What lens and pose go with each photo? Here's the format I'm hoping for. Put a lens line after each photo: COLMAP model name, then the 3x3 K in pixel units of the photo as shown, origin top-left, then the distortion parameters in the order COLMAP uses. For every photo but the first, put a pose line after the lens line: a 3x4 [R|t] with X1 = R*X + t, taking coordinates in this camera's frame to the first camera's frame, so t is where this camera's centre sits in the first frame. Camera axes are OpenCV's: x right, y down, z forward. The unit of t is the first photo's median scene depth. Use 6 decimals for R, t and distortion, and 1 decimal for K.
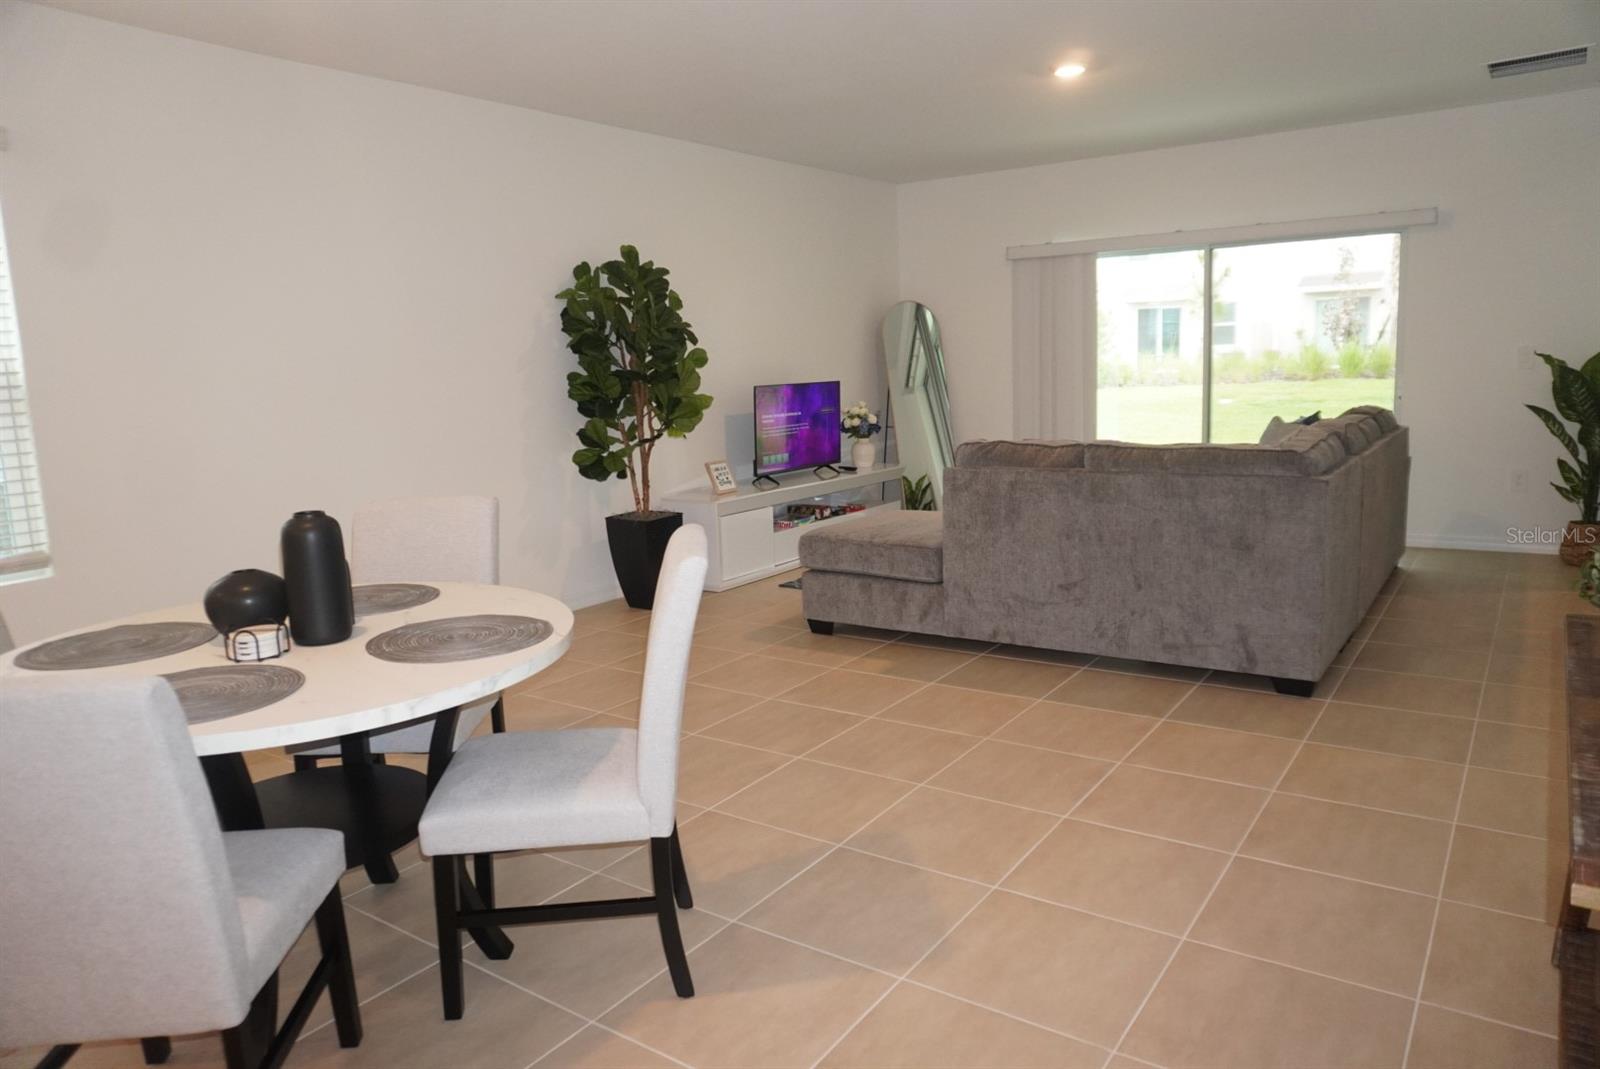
lens RADIAL K [[1073.6, 0, 800.0], [0, 1073.6, 534.5], [0, 0, 1]] dist [-0.040034, 0.040258]
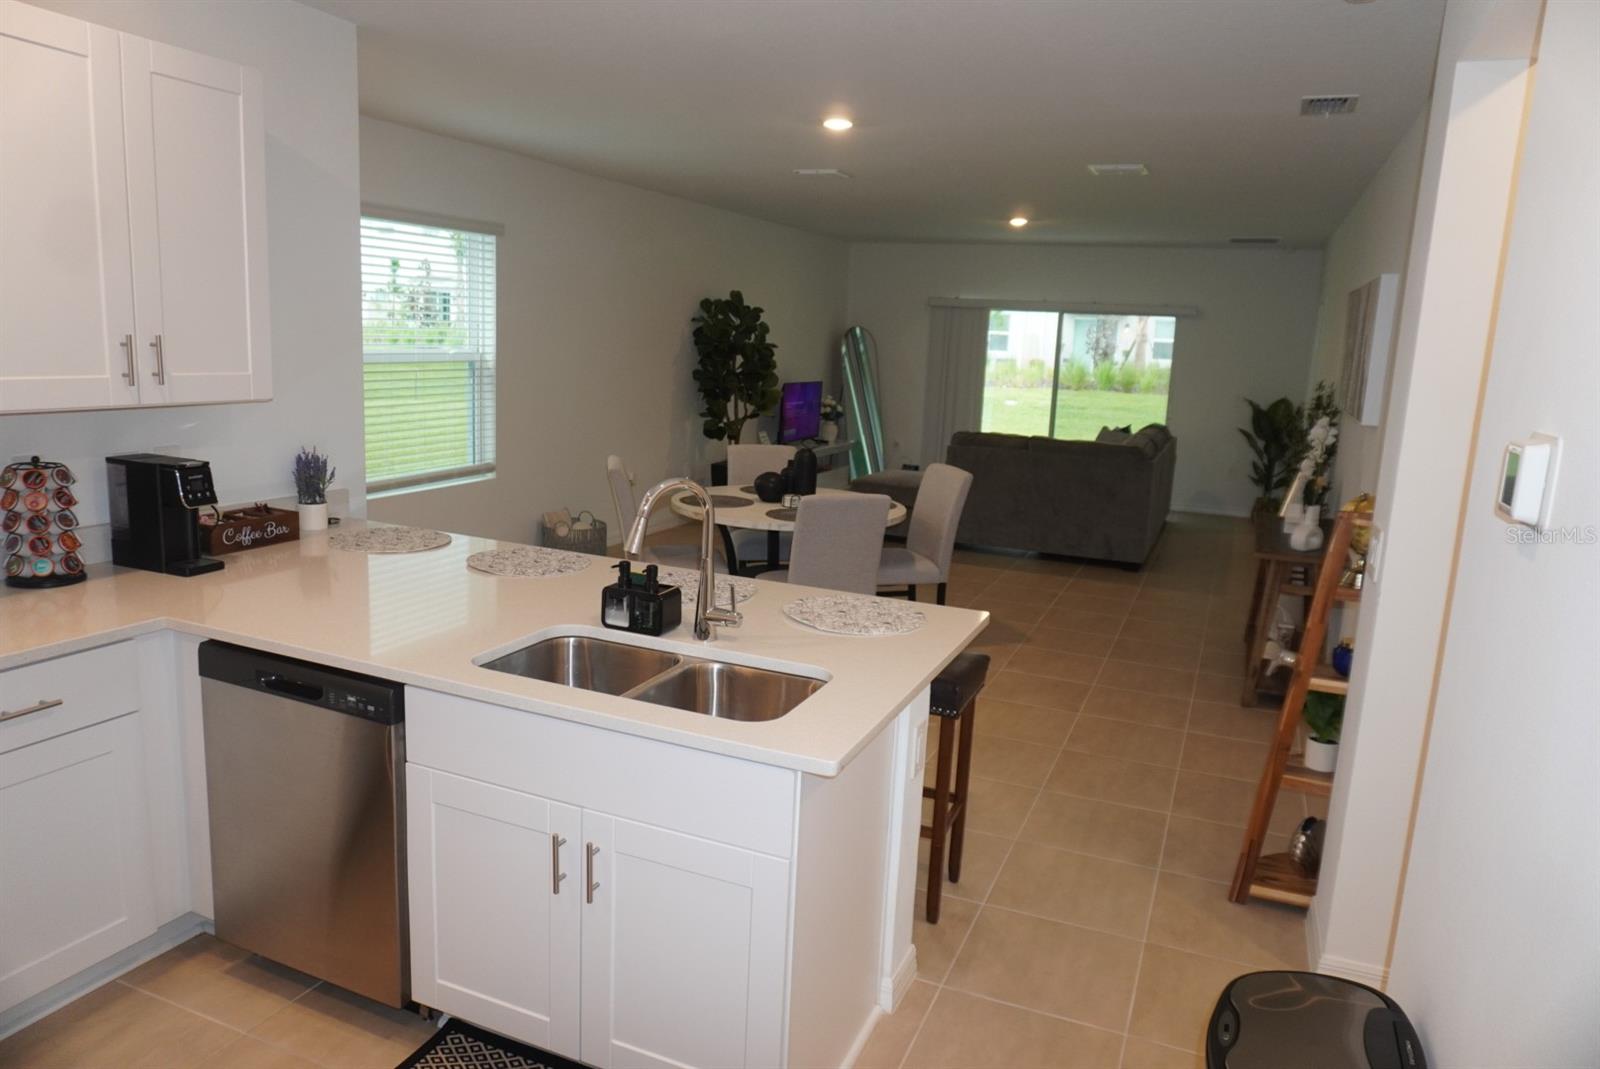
lens RADIAL K [[1073.6, 0, 800.0], [0, 1073.6, 534.5], [0, 0, 1]] dist [-0.040034, 0.040258]
pose [[0.974095, 0.040040, 0.222567, -0.346905], [-0.045312, 0.998799, 0.018627, 0.044443], [-0.221554, -0.028230, 0.974739, -0.478666]]
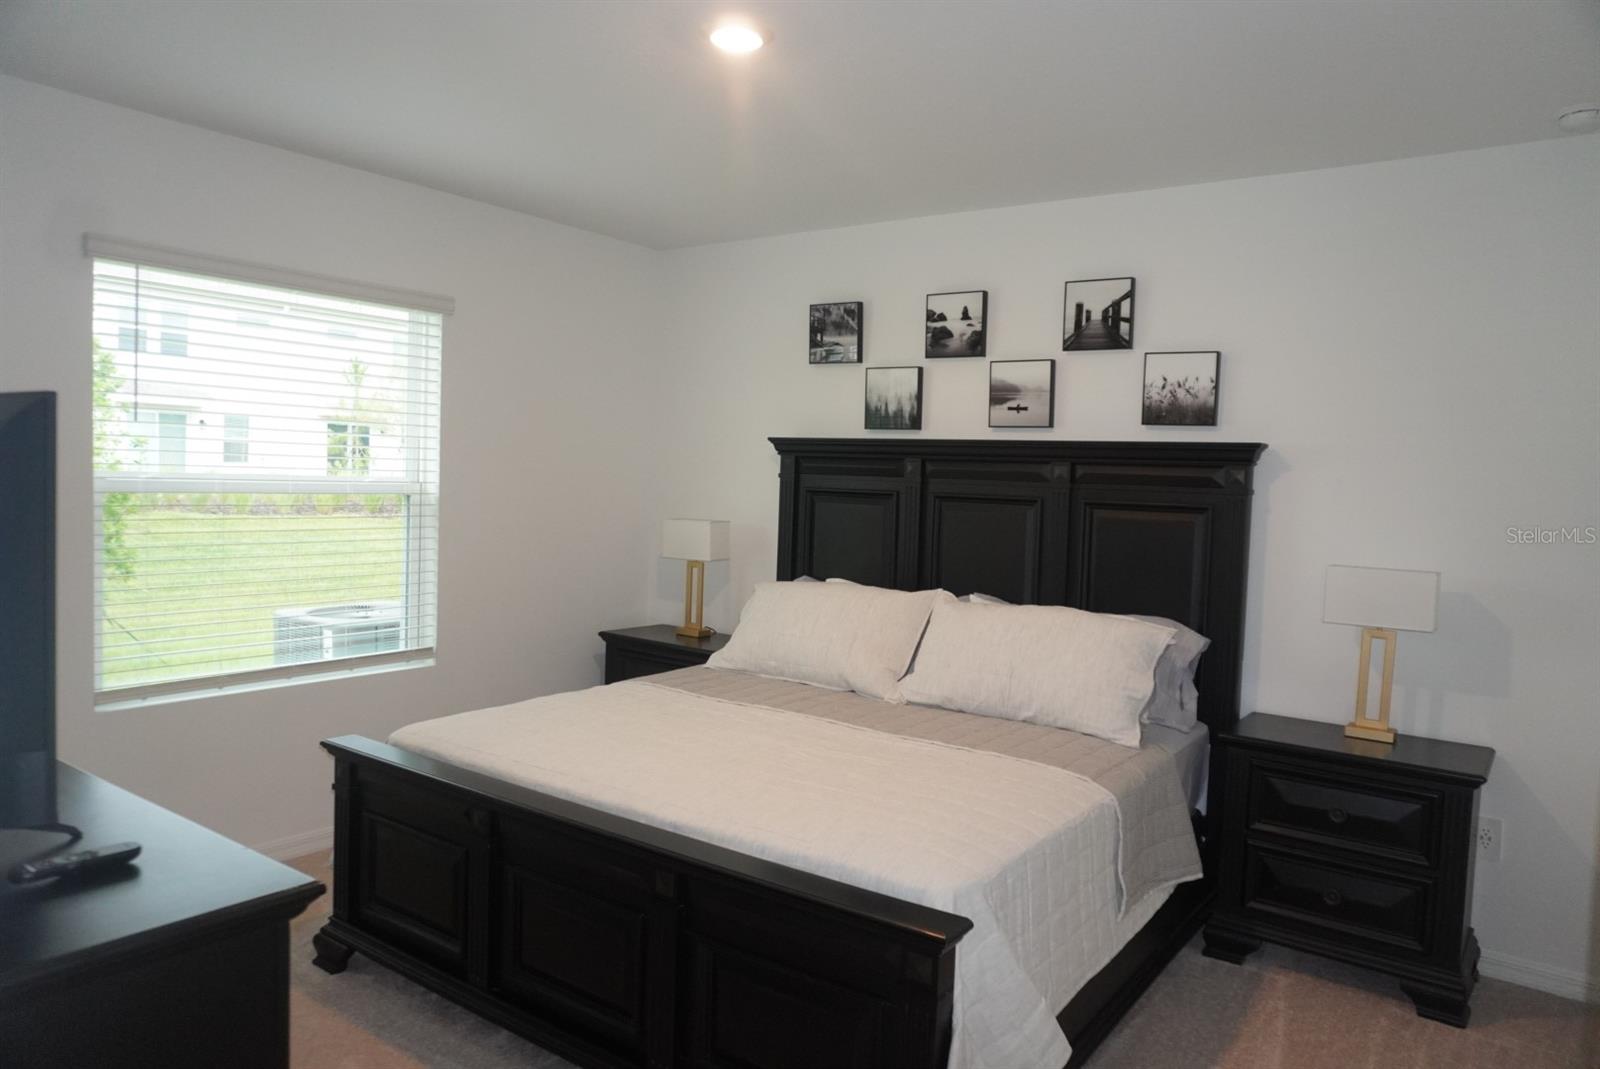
lens RADIAL K [[1073.6, 0, 800.0], [0, 1073.6, 534.5], [0, 0, 1]] dist [-0.040034, 0.040258]
pose [[0.998272, 0.052271, -0.026844, -0.158935], [-0.054844, 0.992821, -0.106298, -0.000064], [0.021094, 0.107587, 0.993972, -0.107627]]
